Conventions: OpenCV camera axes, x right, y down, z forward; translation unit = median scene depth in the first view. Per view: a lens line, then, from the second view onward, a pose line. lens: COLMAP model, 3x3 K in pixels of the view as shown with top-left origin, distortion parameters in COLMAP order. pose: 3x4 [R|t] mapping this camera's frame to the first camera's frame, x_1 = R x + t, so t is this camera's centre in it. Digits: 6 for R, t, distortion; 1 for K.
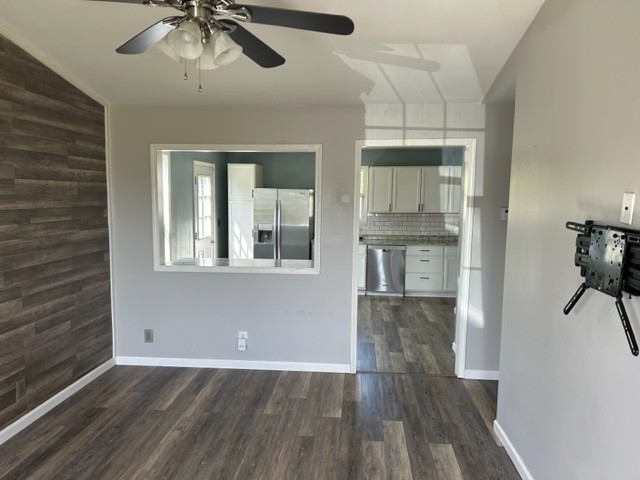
lens RADIAL K [[491.5, 0, 297.1], [0, 491.5, 237.6], [0, 0, 1]] dist [0.063544, 0.001713]
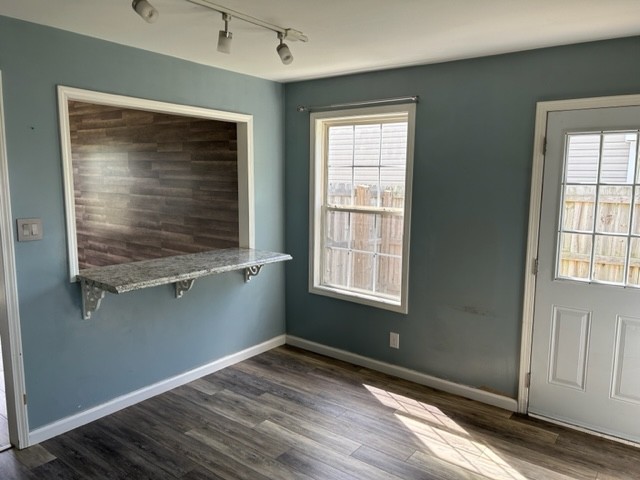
lens RADIAL K [[491.5, 0, 297.1], [0, 491.5, 237.6], [0, 0, 1]] dist [0.063544, 0.001713]
pose [[-0.514214, 0.115739, -0.849817, 0.569051], [-0.093184, 0.977448, 0.189506, -0.186962], [0.852585, 0.176635, -0.491832, 1.903313]]
